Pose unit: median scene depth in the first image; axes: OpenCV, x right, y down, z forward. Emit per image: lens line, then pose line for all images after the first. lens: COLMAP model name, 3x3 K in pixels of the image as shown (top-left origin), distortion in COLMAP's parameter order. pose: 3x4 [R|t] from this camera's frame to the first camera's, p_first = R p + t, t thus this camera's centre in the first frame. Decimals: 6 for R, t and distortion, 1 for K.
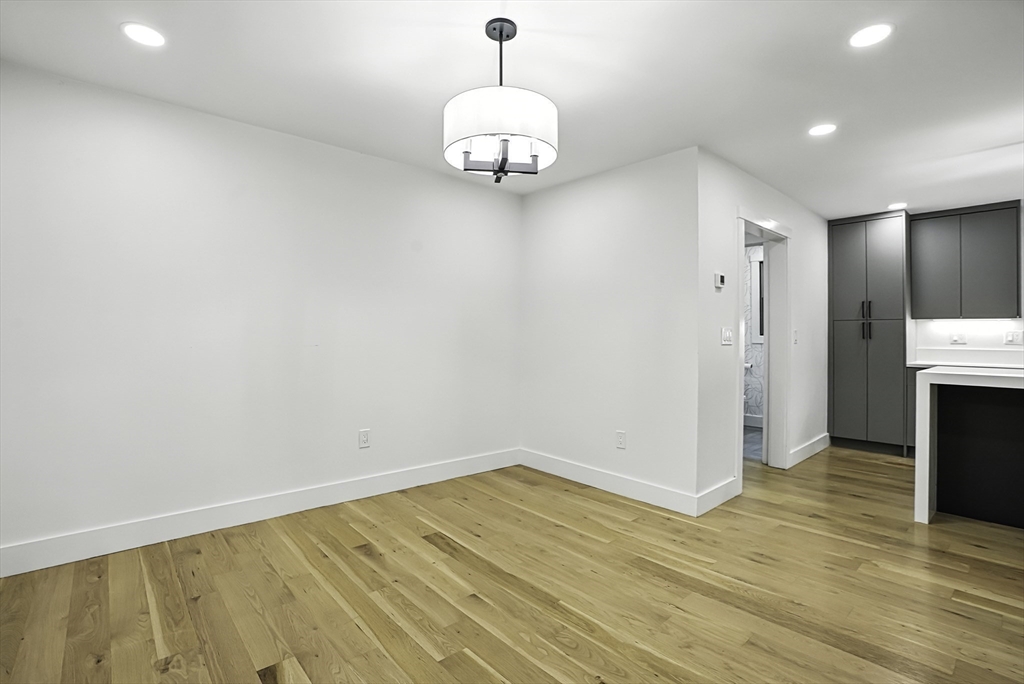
lens RADIAL K [[488.1, 0, 509.2], [0, 488.1, 335.7], [0, 0, 1]] dist [-0.074866, 0.027645]
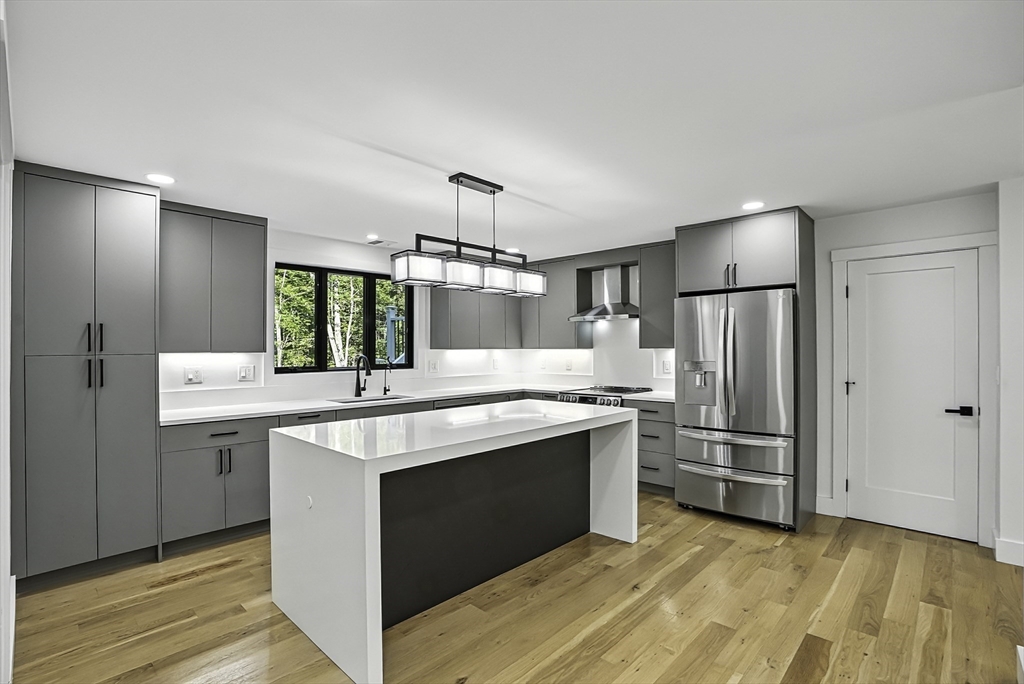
lens RADIAL K [[477.3, 0, 504.1], [0, 477.3, 349.9], [0, 0, 1]] dist [-0.072837, 0.030261]
pose [[-0.077015, -0.009120, 0.996988, 0.273237], [0.003608, 0.999949, 0.009426, -0.076672], [-0.997023, 0.004323, -0.076978, 0.960040]]
